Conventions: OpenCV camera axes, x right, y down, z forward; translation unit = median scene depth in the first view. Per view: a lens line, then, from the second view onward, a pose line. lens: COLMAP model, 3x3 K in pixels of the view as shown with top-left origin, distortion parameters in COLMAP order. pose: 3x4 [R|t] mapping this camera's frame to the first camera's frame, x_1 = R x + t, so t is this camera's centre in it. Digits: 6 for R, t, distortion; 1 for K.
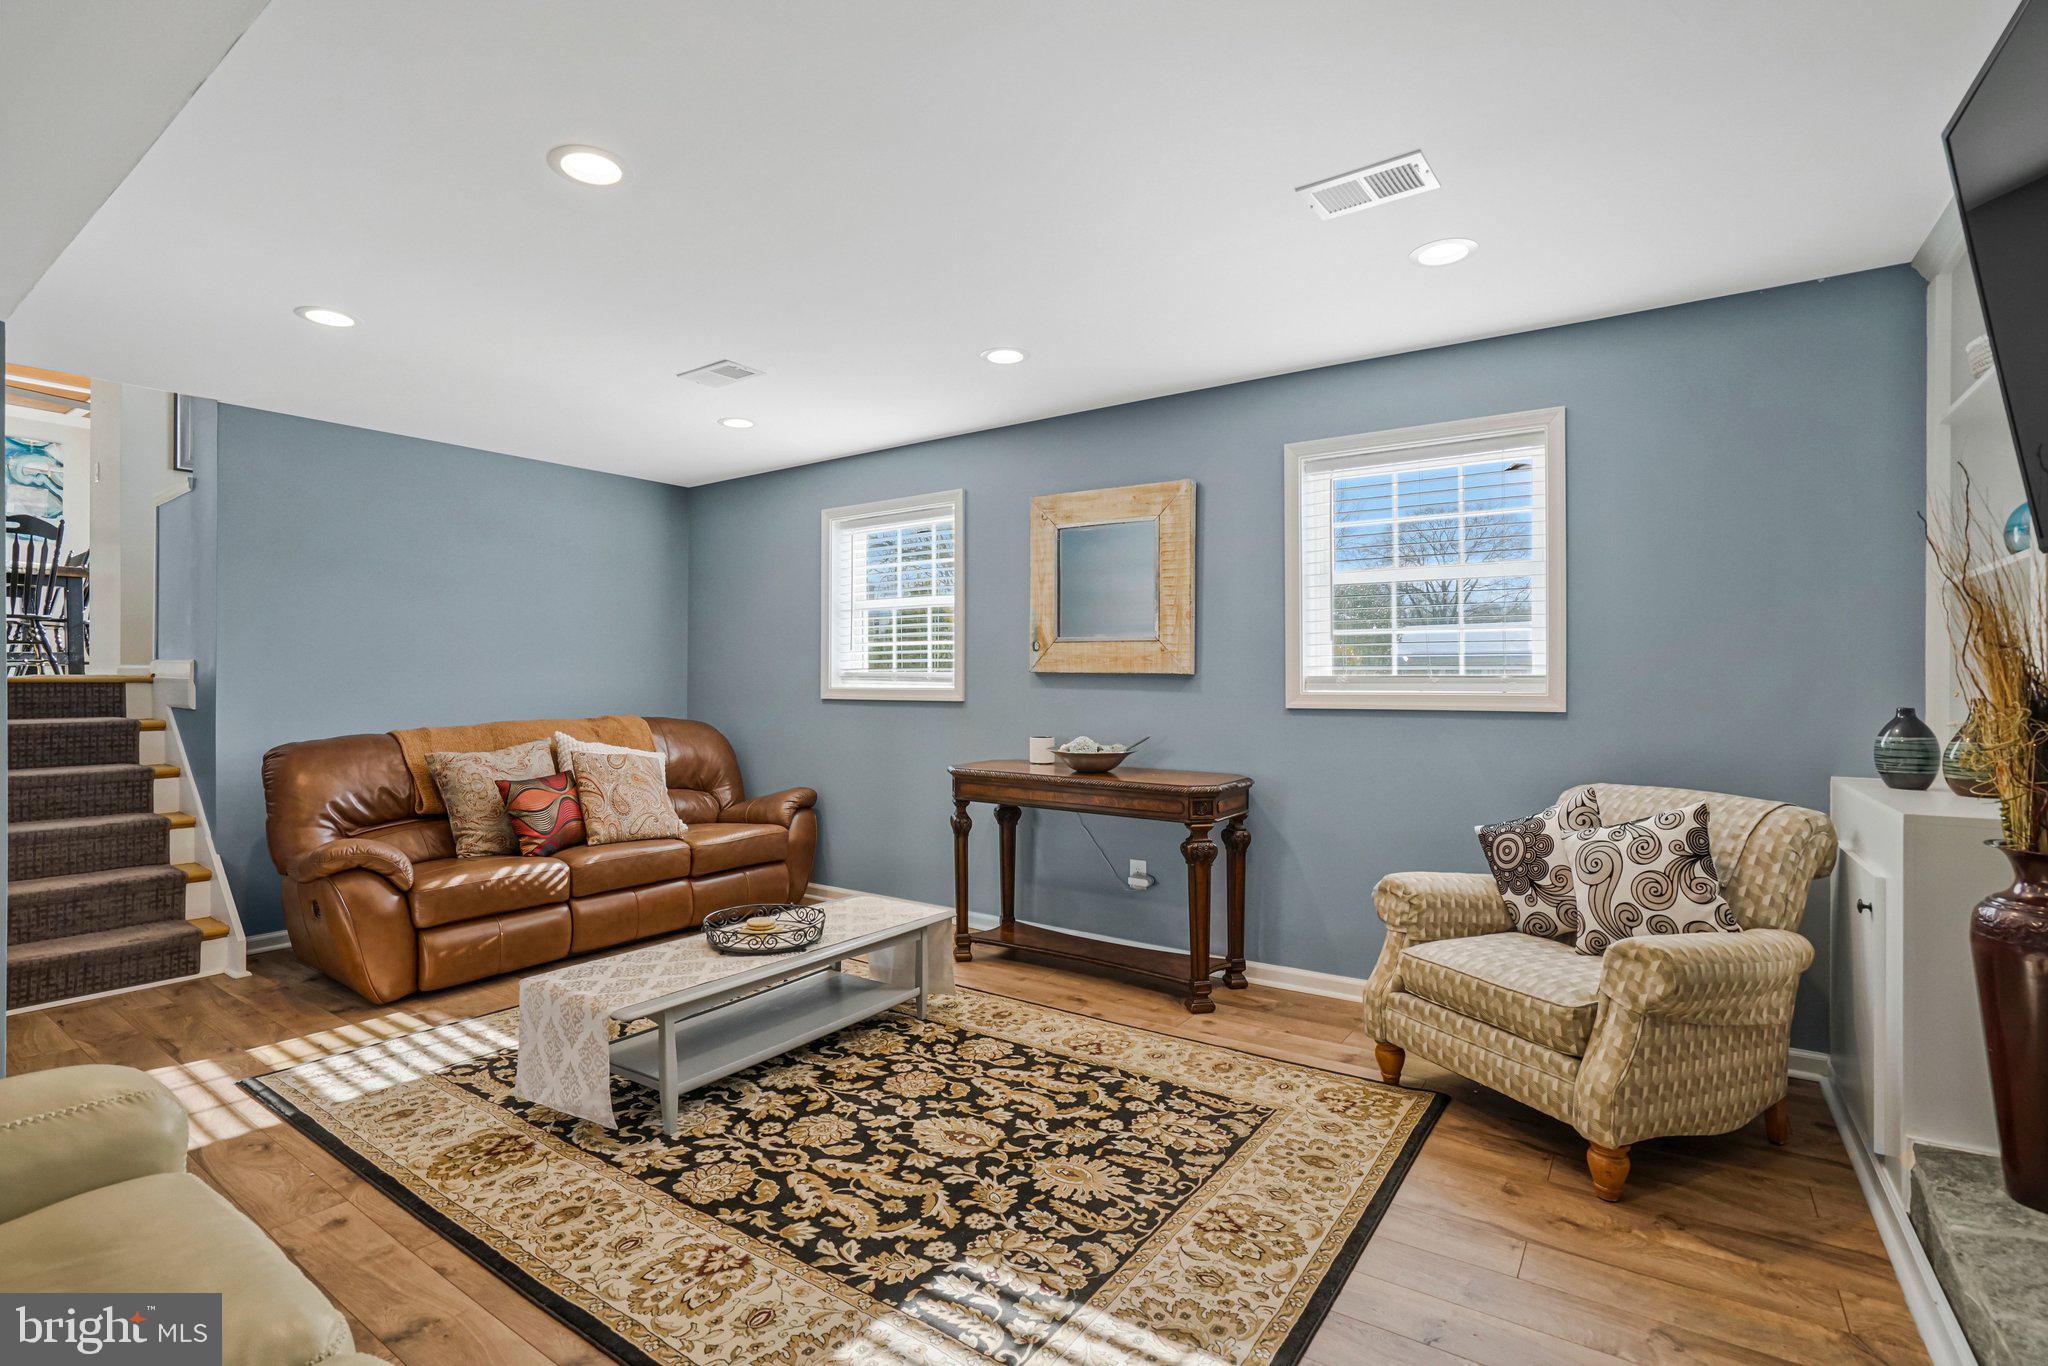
lens RADIAL K [[950.8, 0, 1010.2], [0, 950.8, 677.9], [0, 0, 1]] dist [-0.038881, -0.000088]
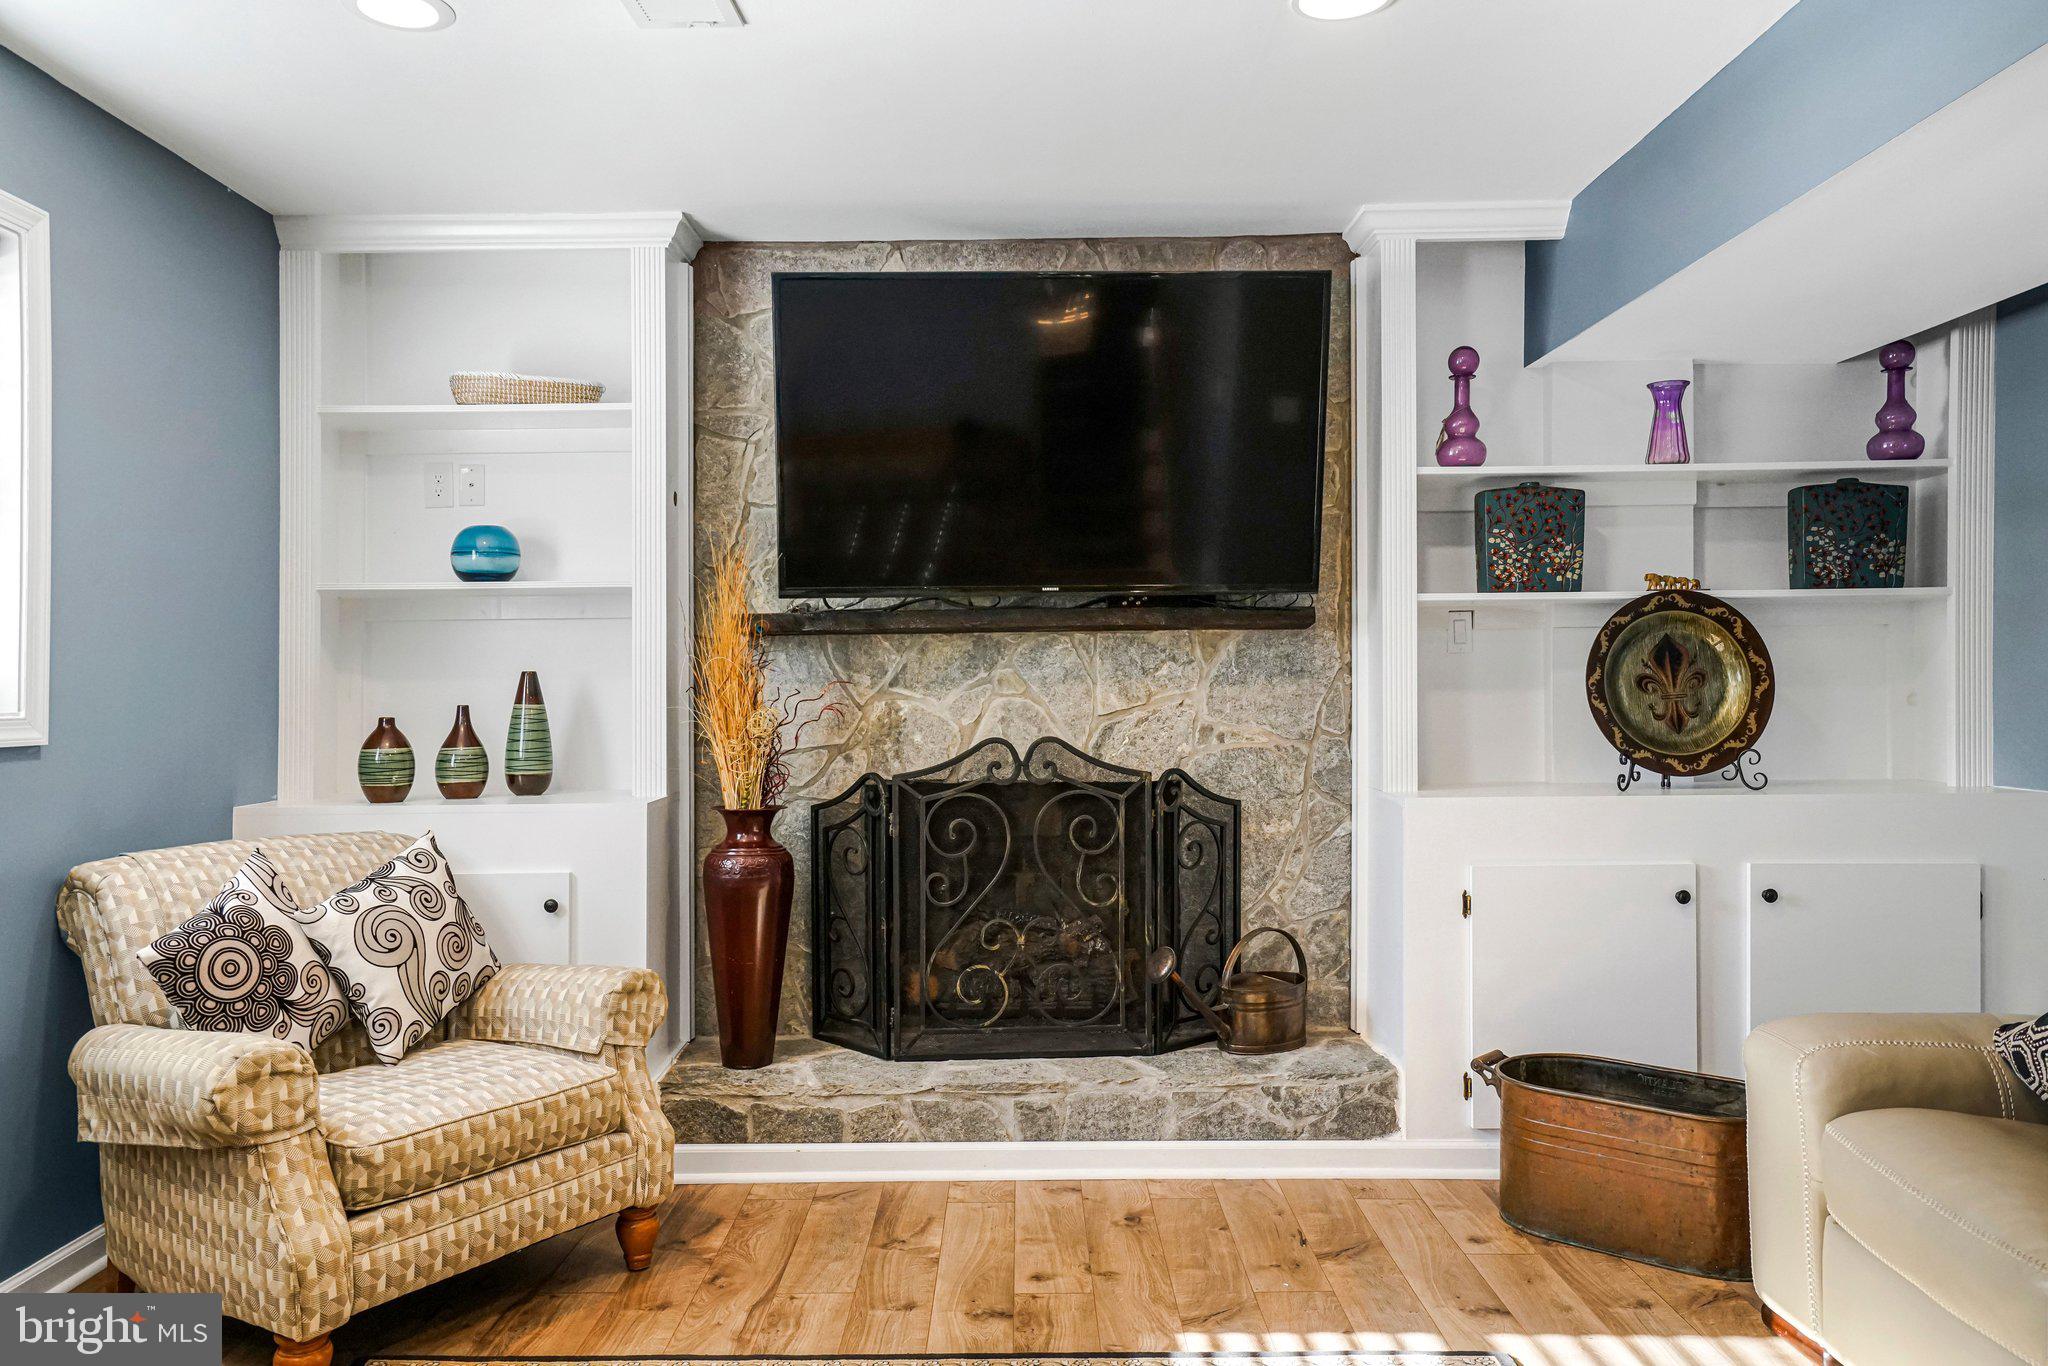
lens RADIAL K [[1480.1, 0, 1029.4], [0, 1480.1, 698.1], [0, 0, 1]] dist [0.012373, 0.006950]
pose [[-0.569918, -0.000045, 0.821701, -0.589686], [0.002689, 0.999995, 0.001920, 0.010668], [-0.821697, 0.003304, -0.569915, 1.202919]]
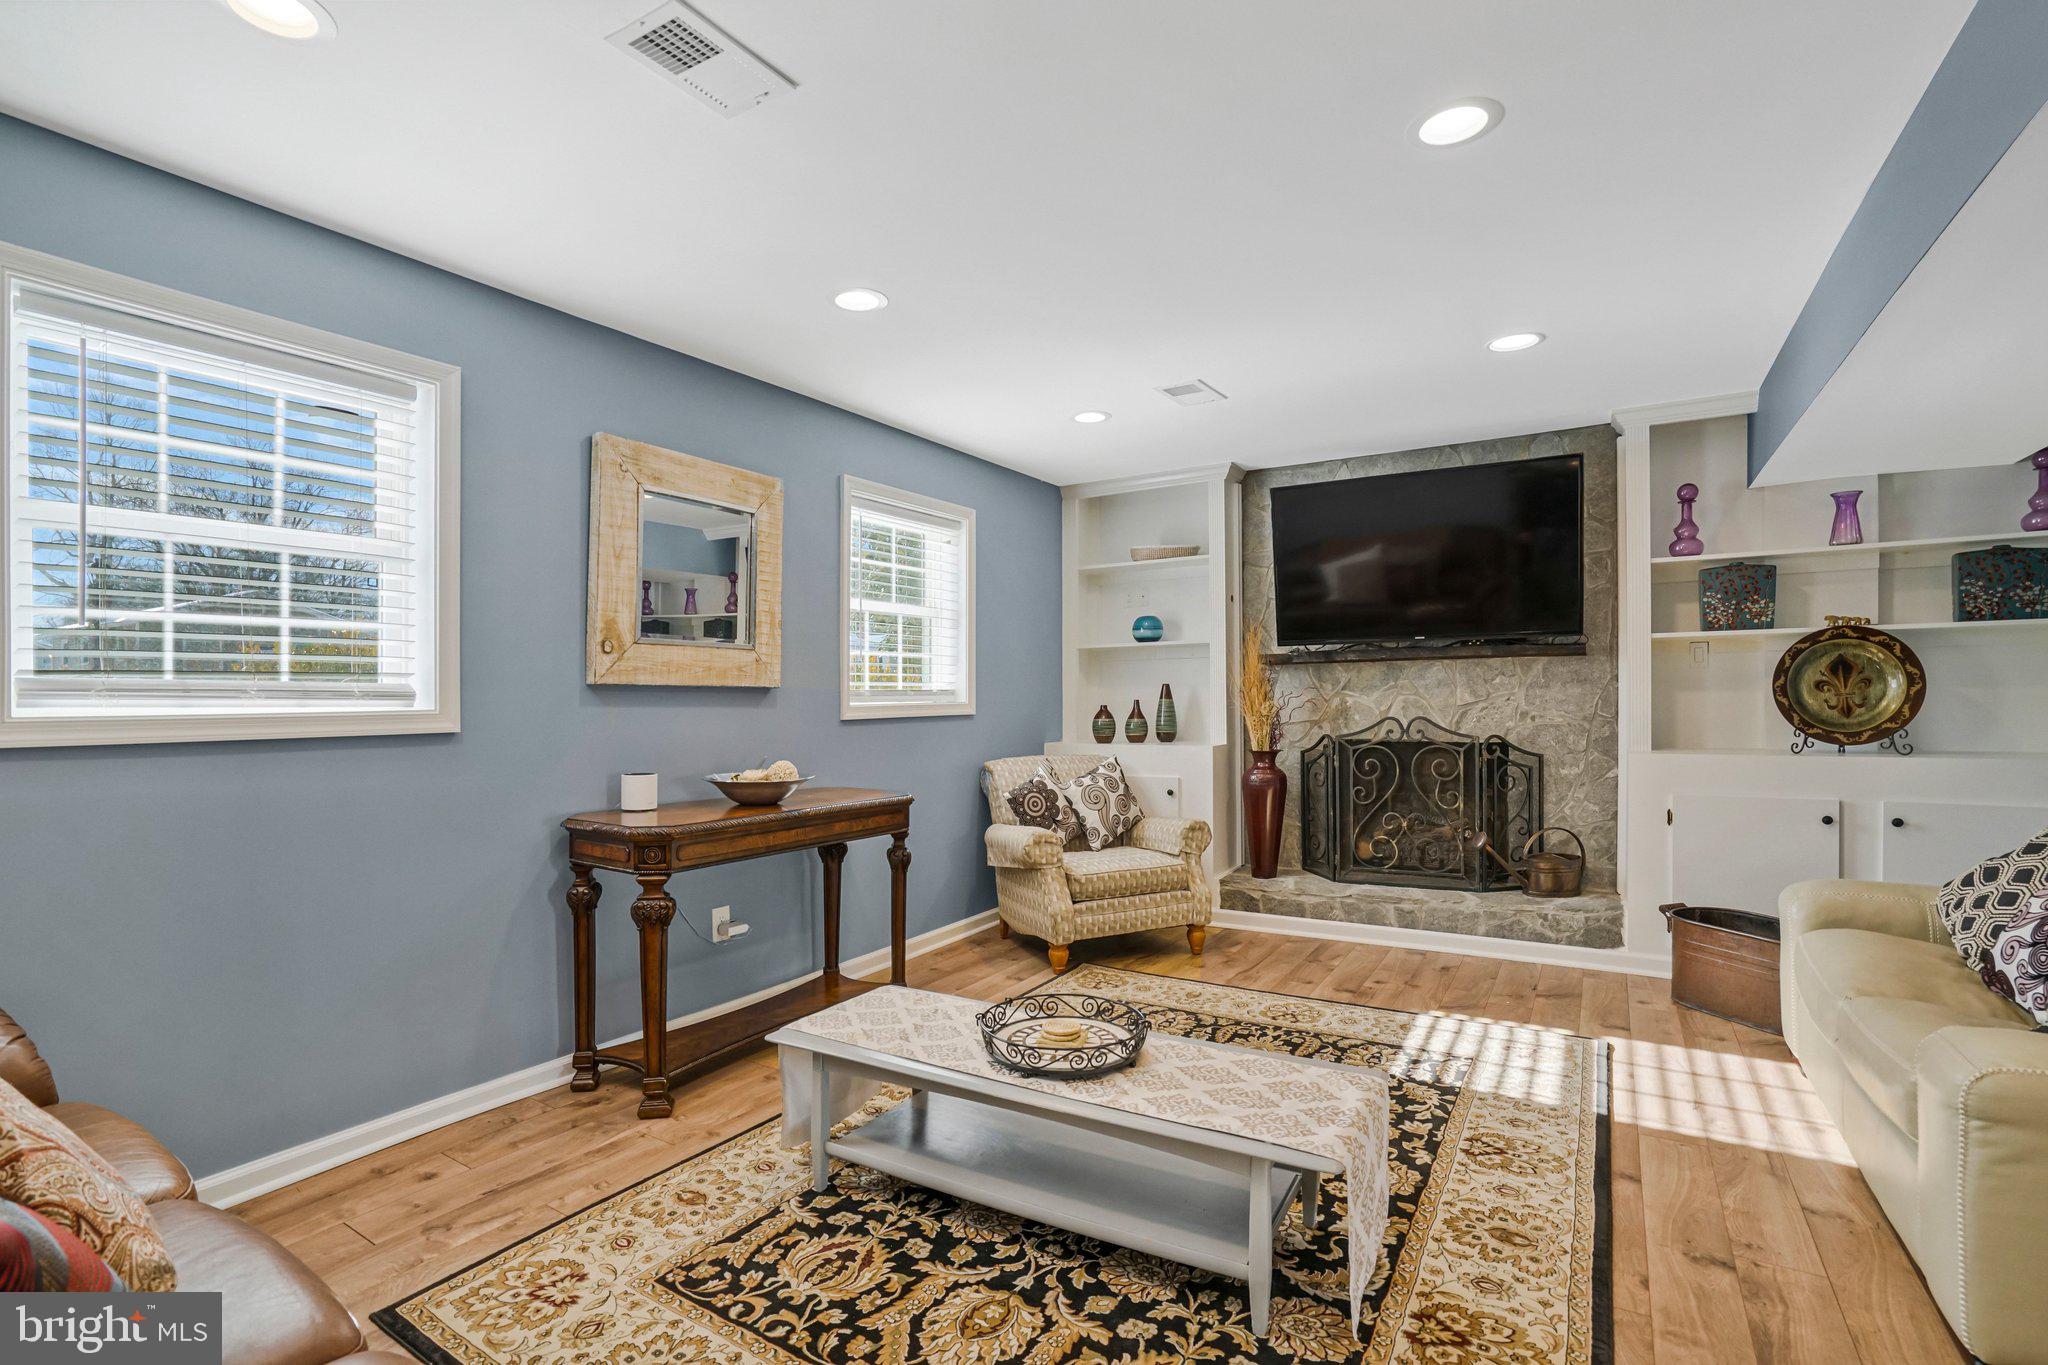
lens RADIAL K [[950.8, 0, 1010.2], [0, 950.8, 677.4], [0, 0, 1]] dist [-0.038881, -0.000088]
pose [[-0.038105, 0.017286, 0.999124, -1.089526], [0.005998, 0.999836, -0.017070, 0.004513], [-0.999256, 0.005343, -0.038203, 1.178120]]
